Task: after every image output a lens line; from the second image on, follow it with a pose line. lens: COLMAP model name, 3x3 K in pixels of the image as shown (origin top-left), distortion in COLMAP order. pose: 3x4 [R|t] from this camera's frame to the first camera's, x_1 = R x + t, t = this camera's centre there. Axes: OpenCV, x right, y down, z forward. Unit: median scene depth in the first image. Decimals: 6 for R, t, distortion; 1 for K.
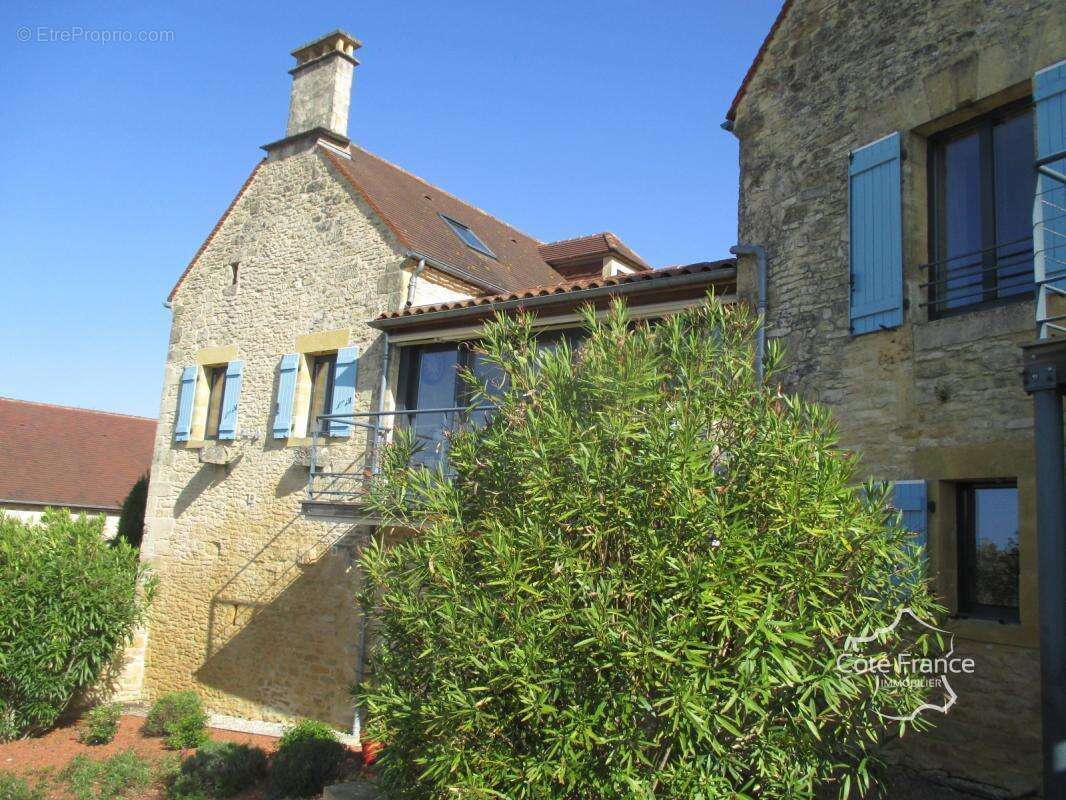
lens RADIAL K [[878.4, 0, 533.0], [0, 878.4, 400.0], [0, 0, 1]] dist [-0.035639, 0.003254]
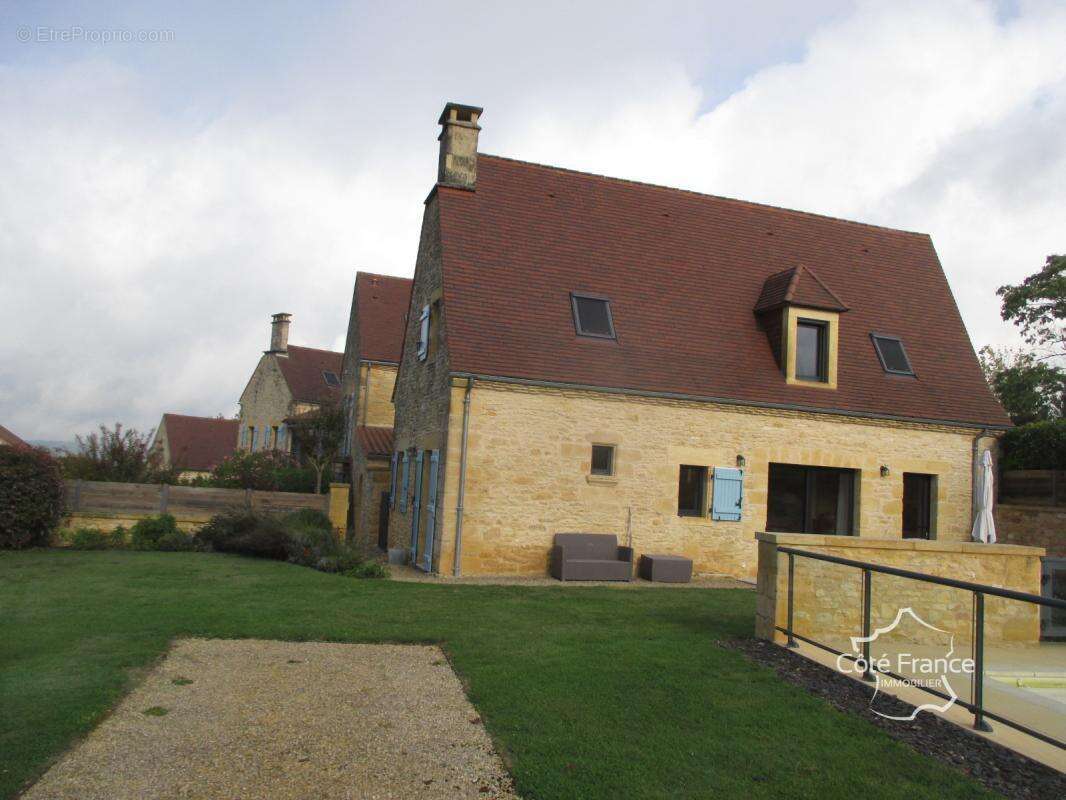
lens RADIAL K [[878.4, 0, 533.0], [0, 878.4, 400.0], [0, 0, 1]] dist [-0.035639, 0.003254]
pose [[0.978510, -0.025139, -0.204661, 1.365316], [0.036947, 0.997853, 0.054076, -0.297635], [0.202862, -0.060476, 0.977338, -1.964184]]
